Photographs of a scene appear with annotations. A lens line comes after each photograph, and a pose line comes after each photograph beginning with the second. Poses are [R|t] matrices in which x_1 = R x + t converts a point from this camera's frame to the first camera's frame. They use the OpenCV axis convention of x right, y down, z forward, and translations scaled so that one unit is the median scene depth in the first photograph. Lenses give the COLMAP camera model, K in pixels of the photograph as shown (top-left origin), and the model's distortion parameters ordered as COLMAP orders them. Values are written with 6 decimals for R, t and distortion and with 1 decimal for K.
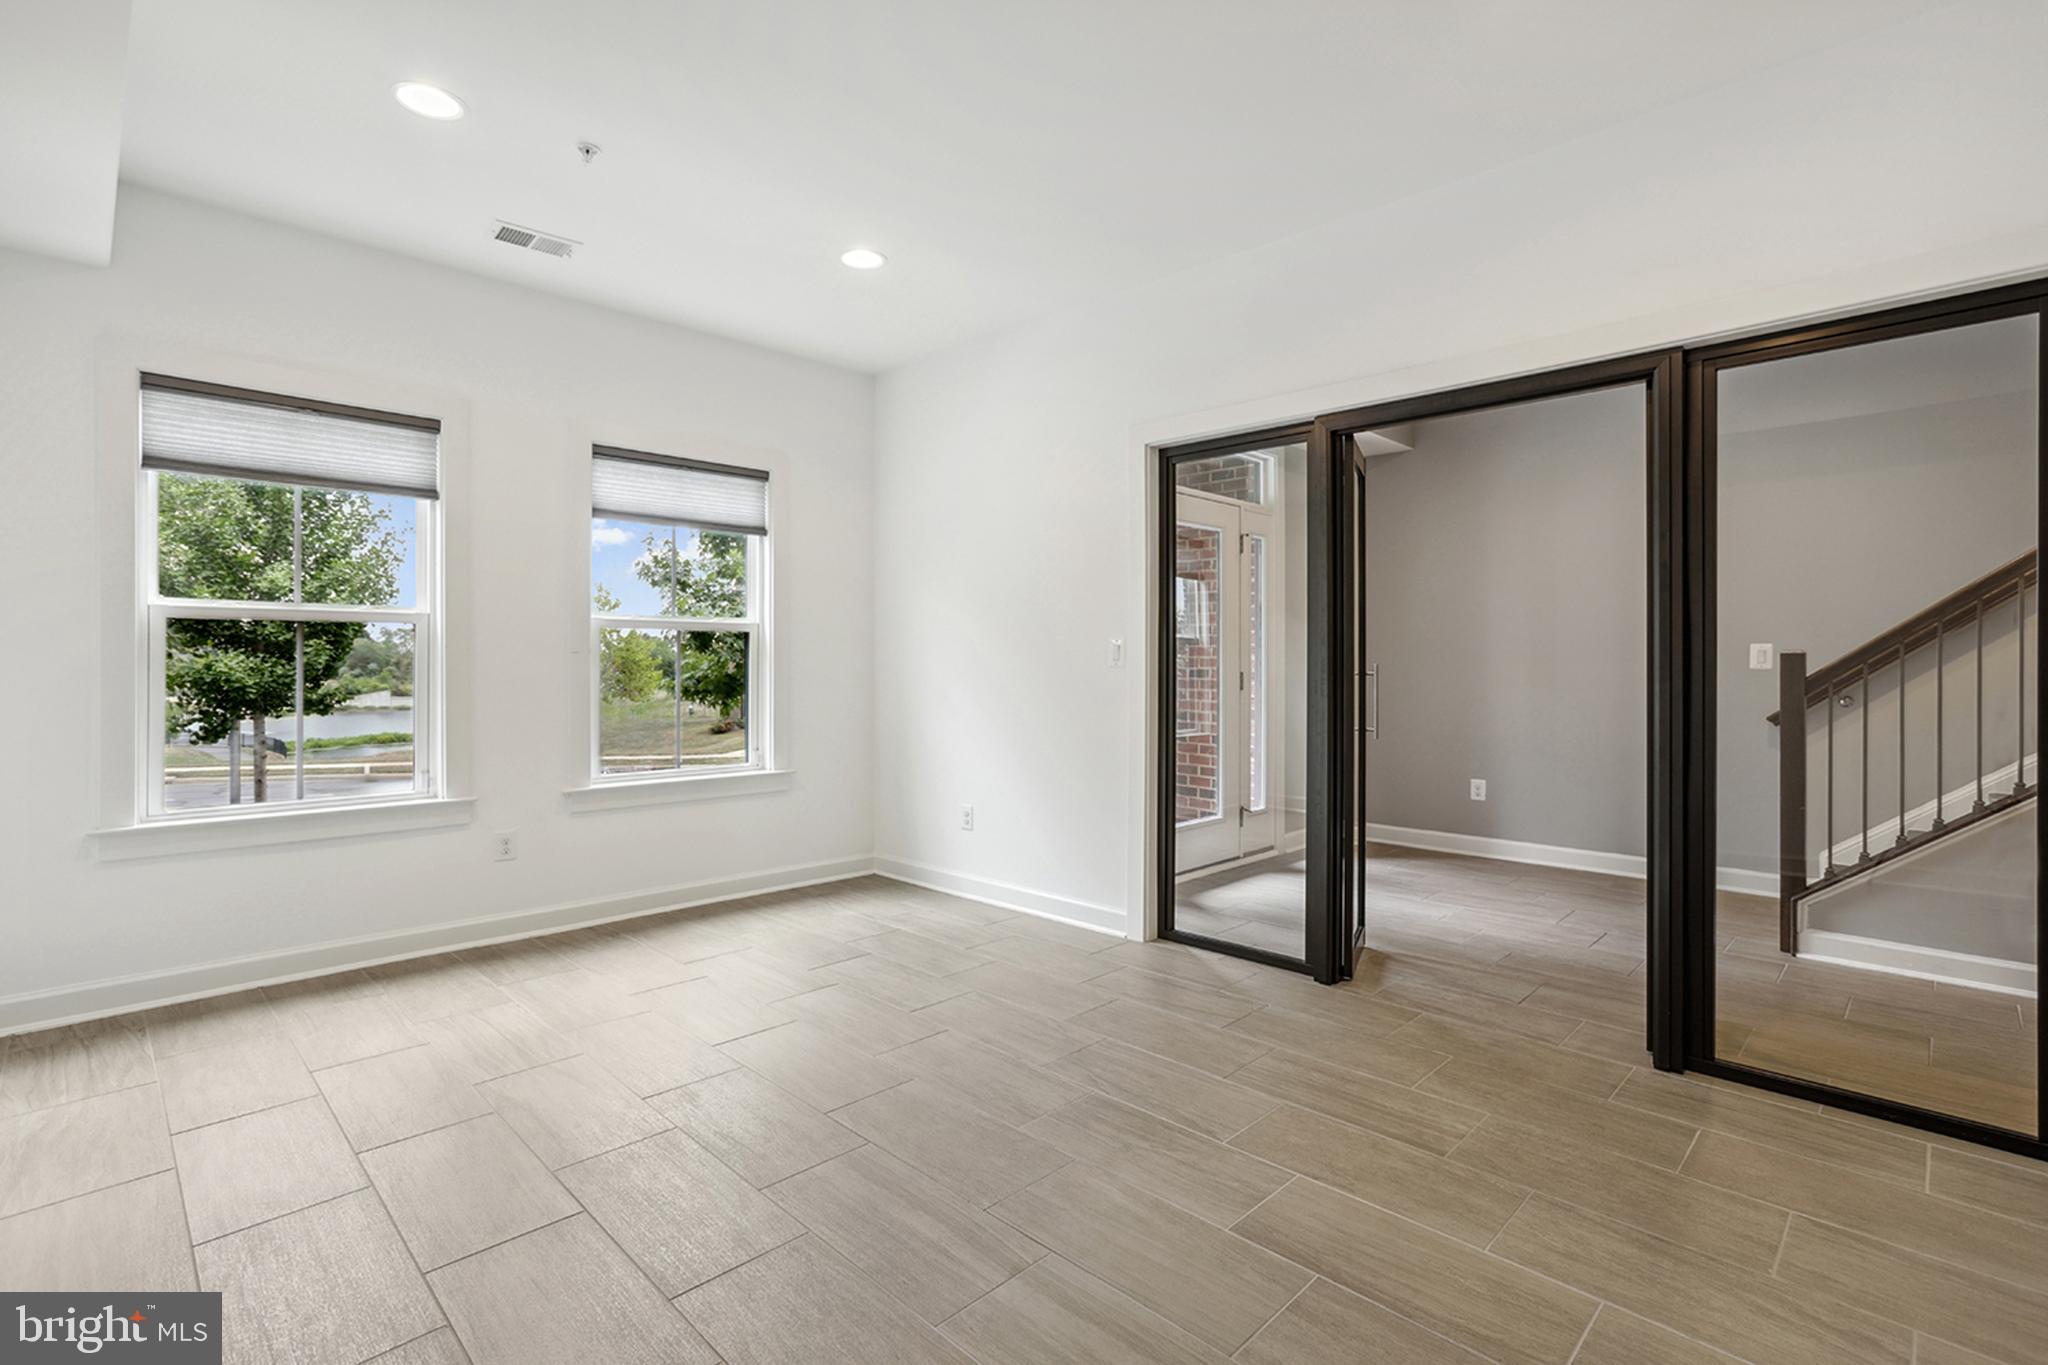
lens RADIAL K [[940.5, 0, 1025.9], [0, 940.5, 677.9], [0, 0, 1]] dist [-0.026584, 0.014570]
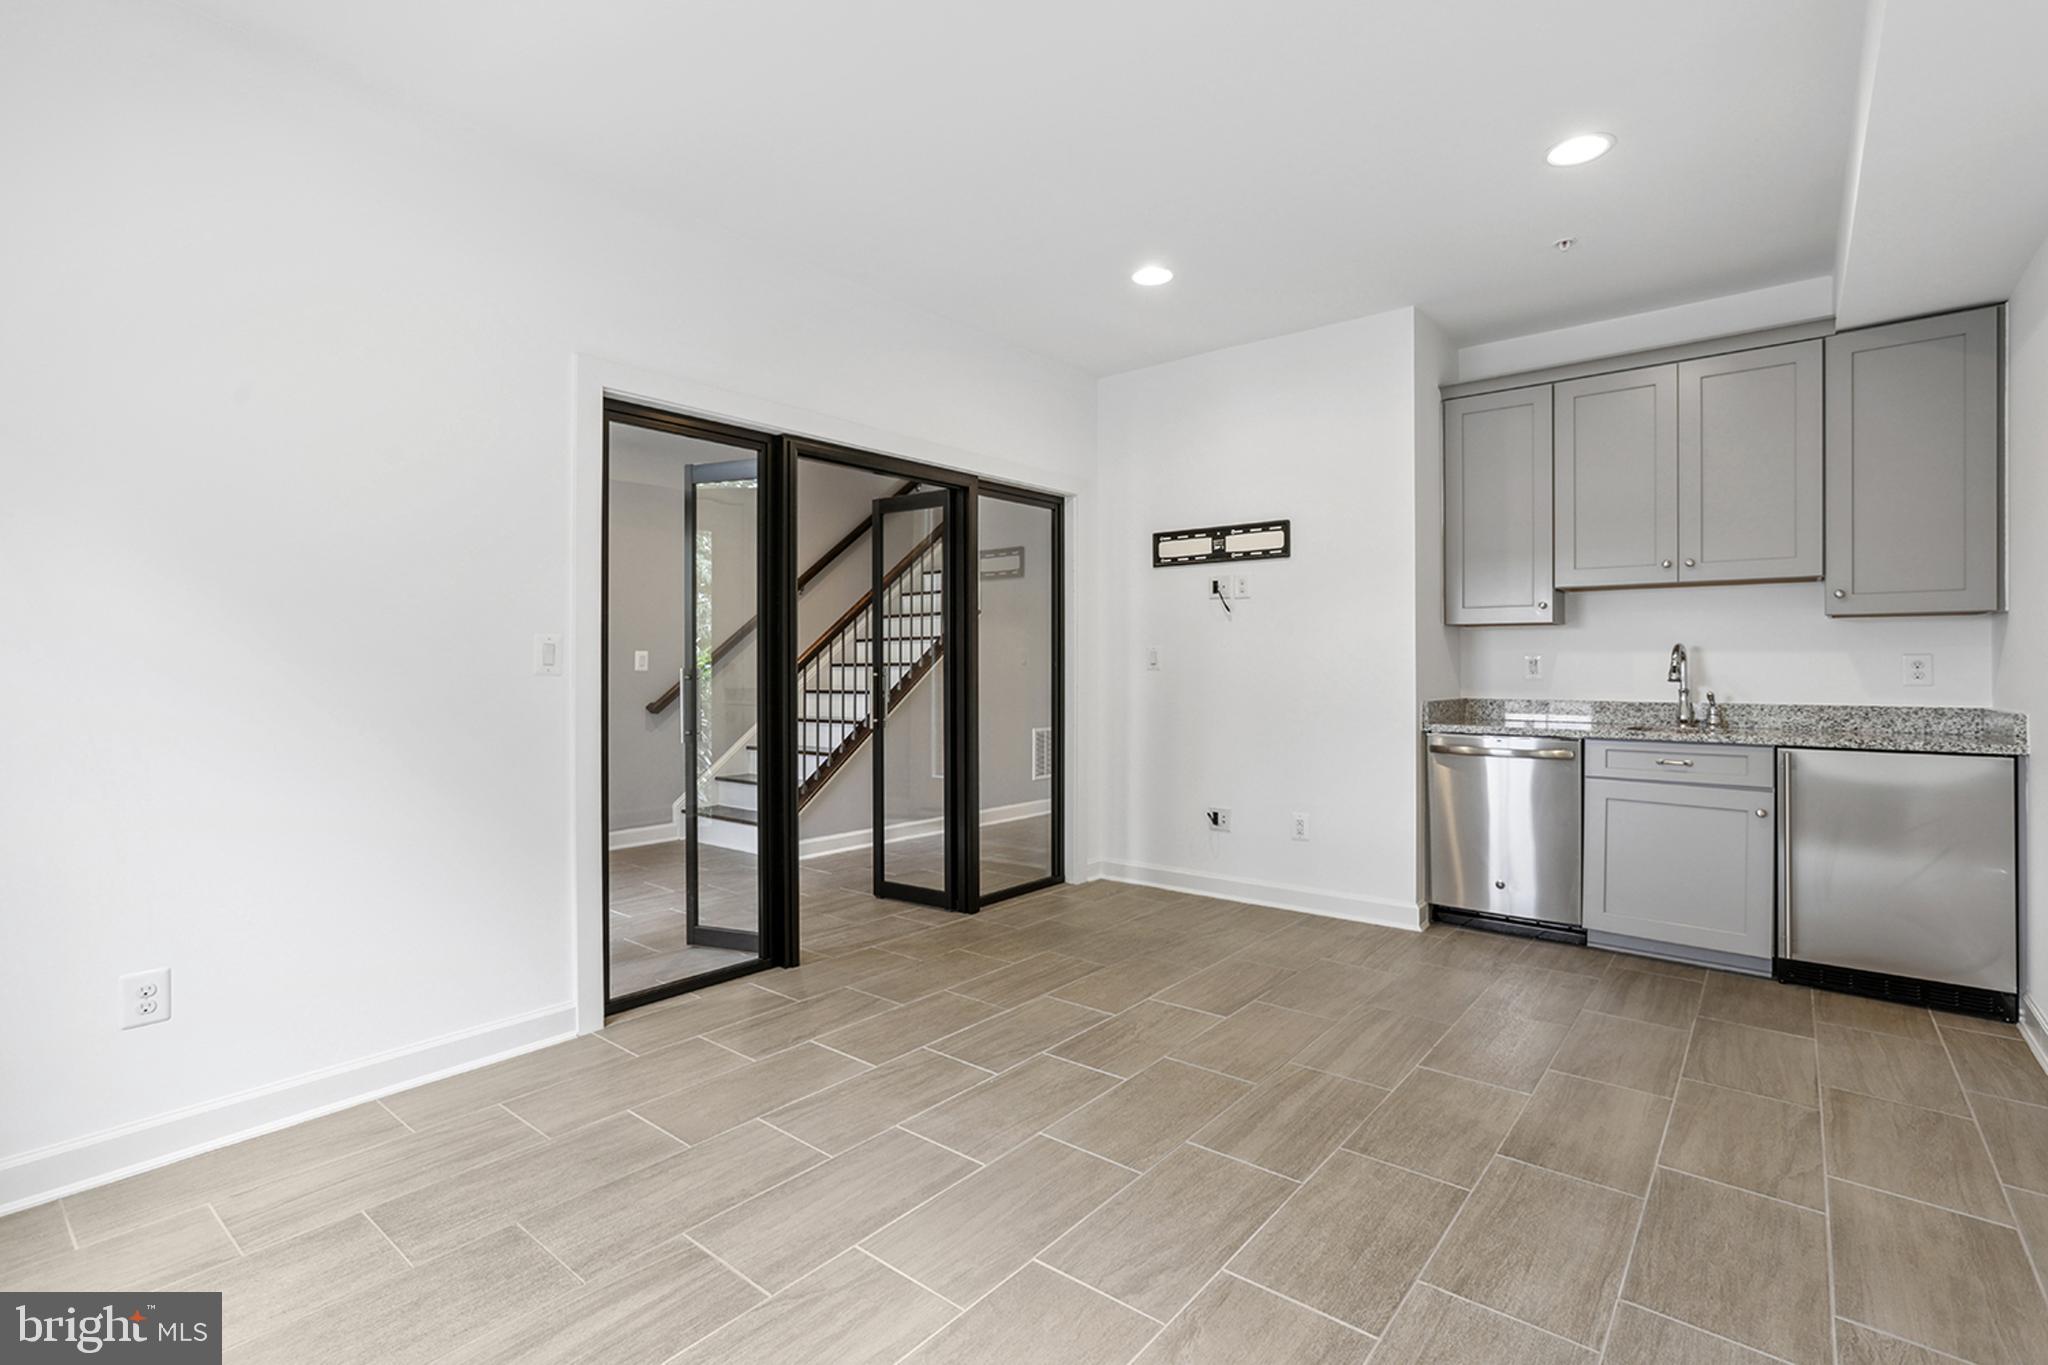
lens RADIAL K [[940.5, 0, 1025.9], [0, 940.5, 677.9], [0, 0, 1]] dist [-0.026584, 0.014570]
pose [[-0.088217, -0.014255, 0.995999, -0.931956], [0.014787, 0.999769, 0.015619, -0.015788], [-0.995991, 0.016106, -0.087986, 1.017924]]
